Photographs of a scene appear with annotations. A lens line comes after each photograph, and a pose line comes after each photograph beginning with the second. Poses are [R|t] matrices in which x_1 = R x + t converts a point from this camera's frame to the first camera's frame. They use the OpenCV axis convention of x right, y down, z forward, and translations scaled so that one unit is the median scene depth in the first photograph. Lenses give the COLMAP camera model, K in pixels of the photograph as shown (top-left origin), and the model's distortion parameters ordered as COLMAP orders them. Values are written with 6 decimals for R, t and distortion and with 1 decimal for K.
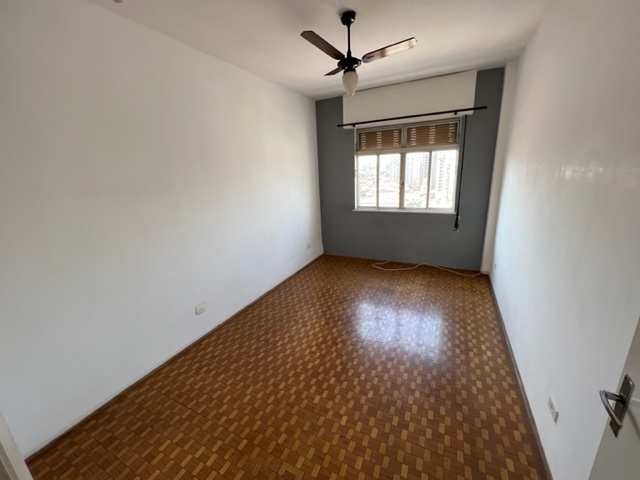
lens RADIAL K [[256.9, 0, 320.0], [0, 256.9, 240.0], [0, 0, 1]] dist [0.000188, 0.000131]
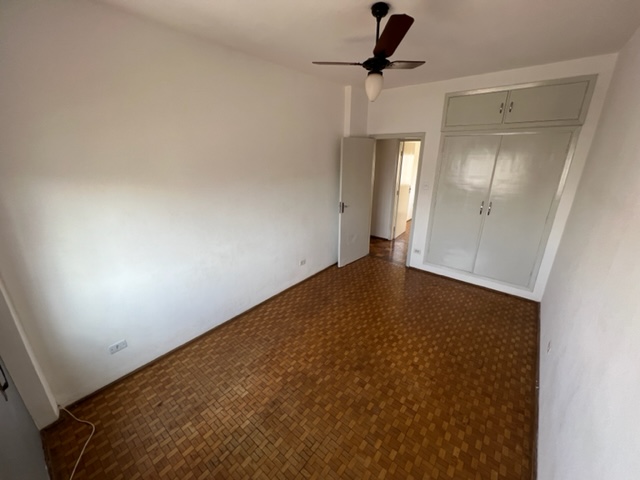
lens RADIAL K [[256.9, 0, 320.0], [0, 256.9, 240.0], [0, 0, 1]] dist [0.000188, 0.000131]
pose [[-0.974248, -0.023153, 0.224289, 0.071059], [0.105947, 0.831065, 0.545991, -0.553027], [-0.199040, 0.555694, -0.807210, 1.674546]]
